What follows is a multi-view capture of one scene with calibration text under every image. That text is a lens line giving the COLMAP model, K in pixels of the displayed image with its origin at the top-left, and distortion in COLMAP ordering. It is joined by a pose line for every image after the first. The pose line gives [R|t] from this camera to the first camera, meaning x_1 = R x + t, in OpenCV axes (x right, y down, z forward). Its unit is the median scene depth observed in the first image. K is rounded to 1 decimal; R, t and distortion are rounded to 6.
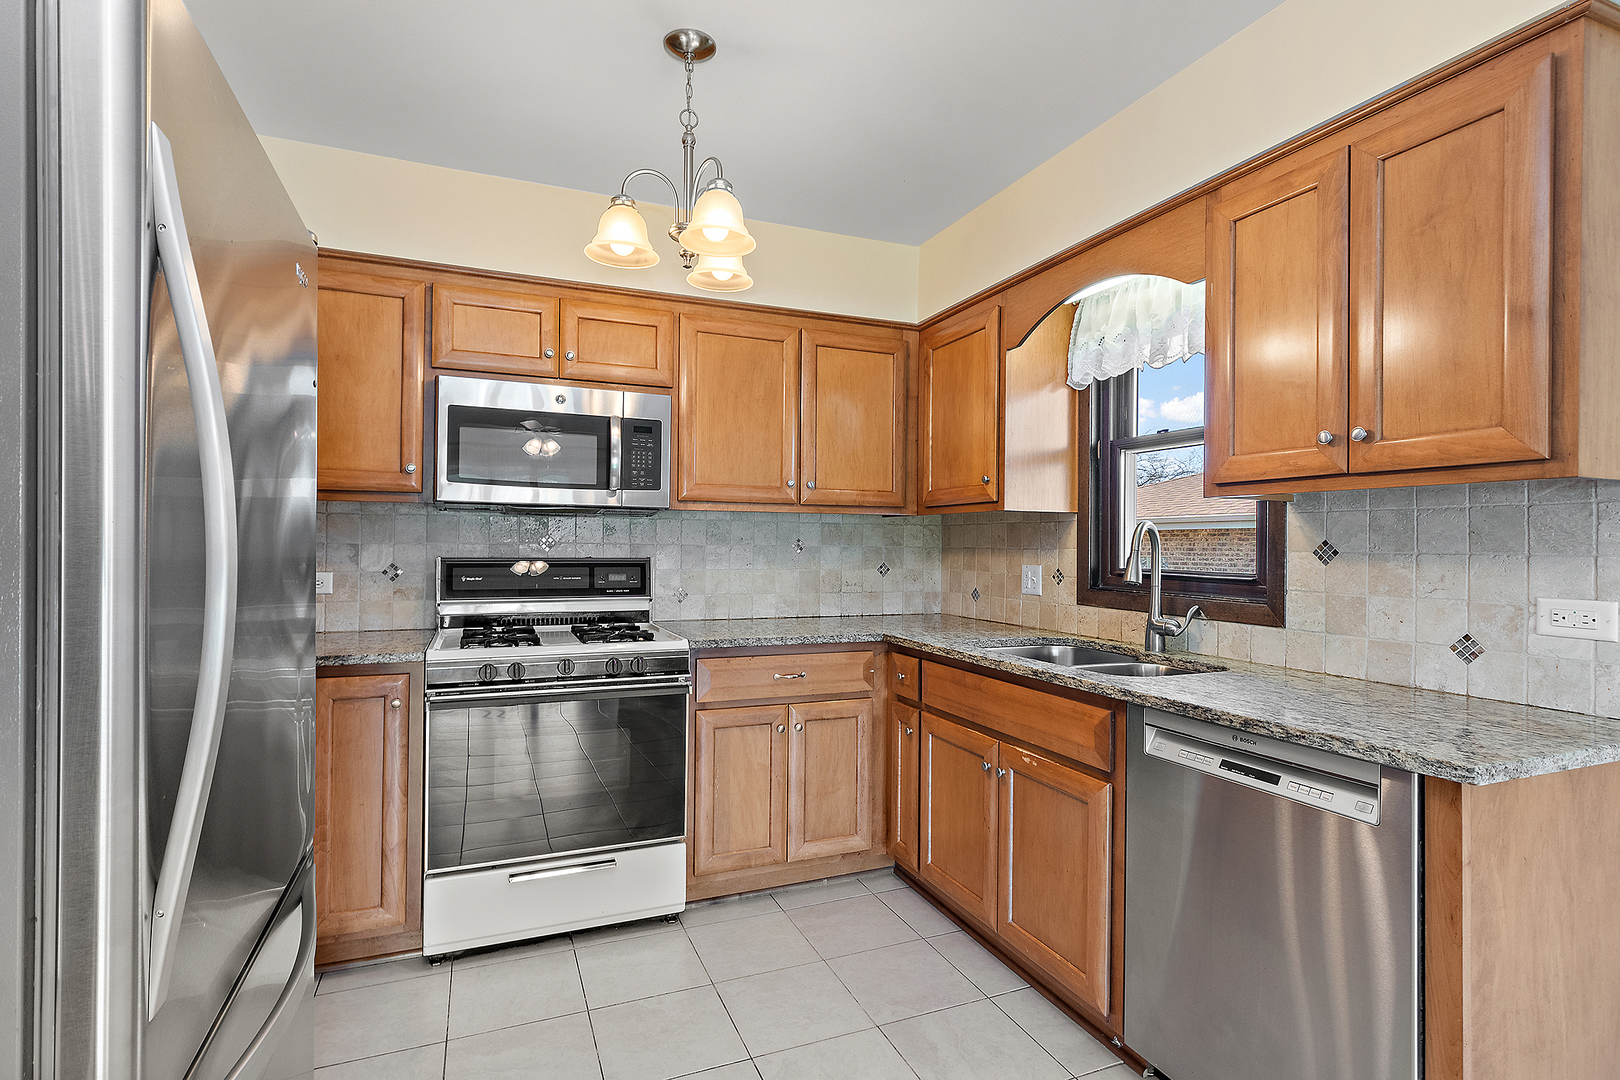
lens RADIAL K [[773.8, 0, 808.8], [0, 773.8, 542.8], [0, 0, 1]] dist [0.006614, 0.000444]
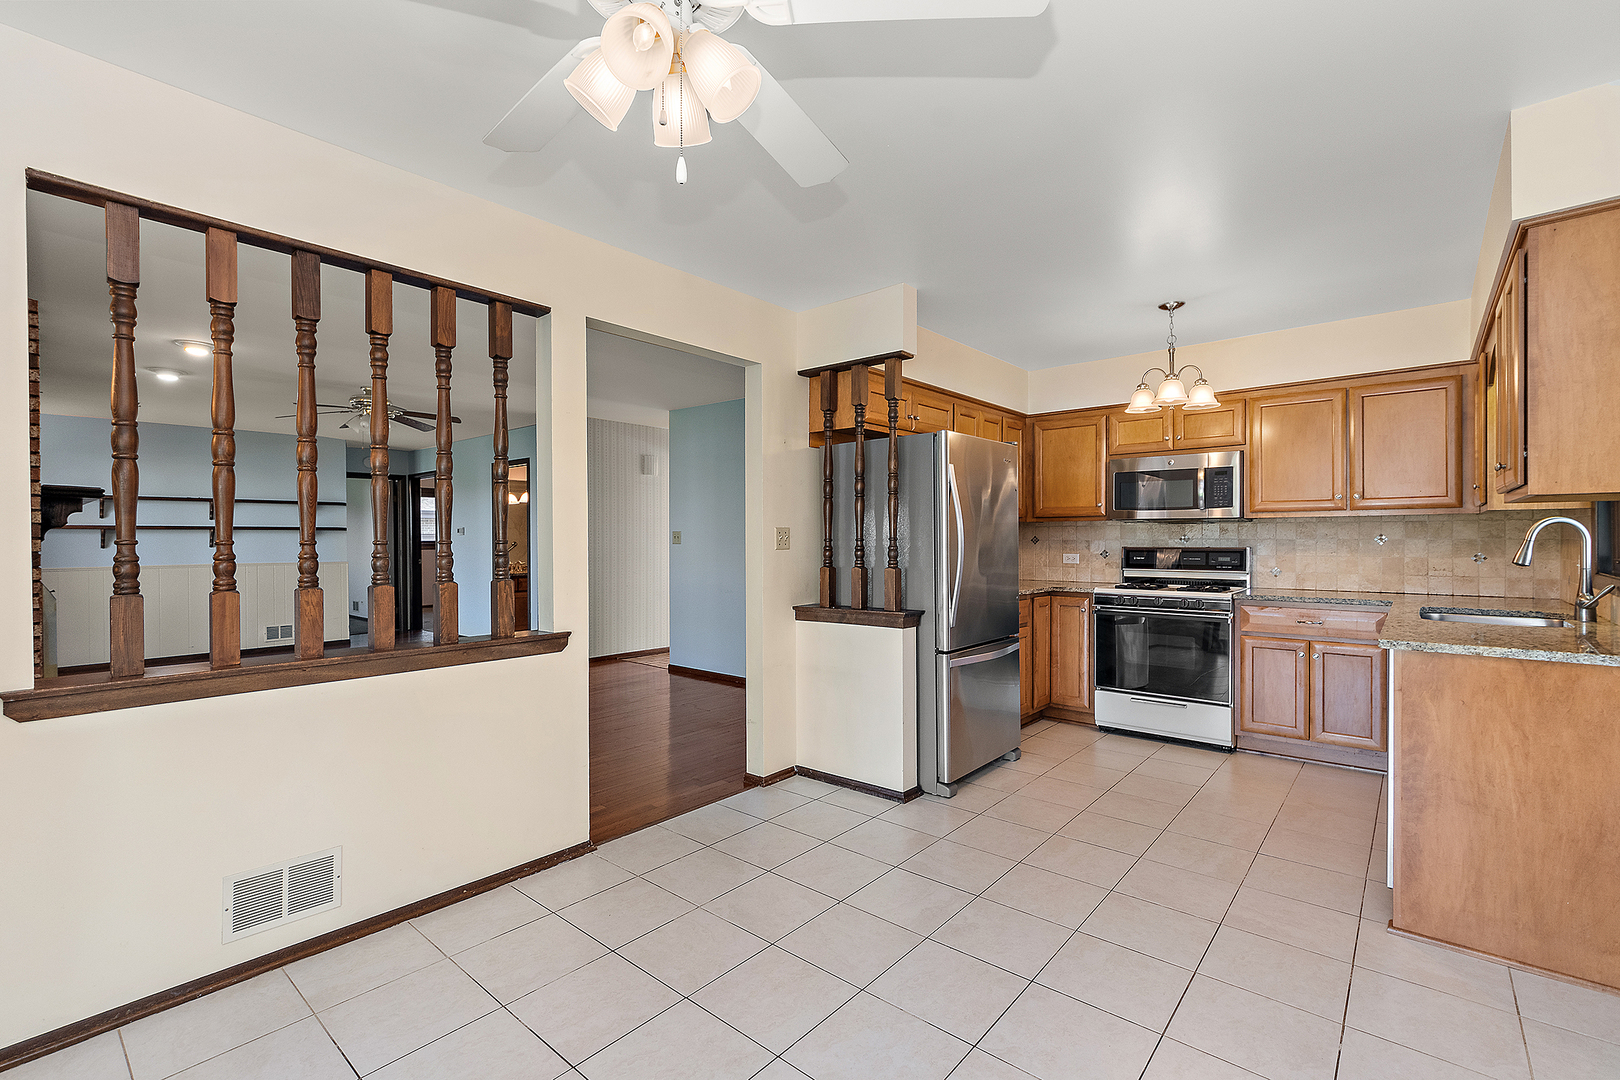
lens RADIAL K [[723.2, 0, 809.2], [0, 723.2, 541.8], [0, 0, 1]] dist [0.000460, 0.000050]
pose [[0.450490, -0.007185, -0.892753, 0.750979], [0.008539, 0.999957, -0.003739, 0.005471], [0.892741, -0.005939, 0.450532, -0.508701]]
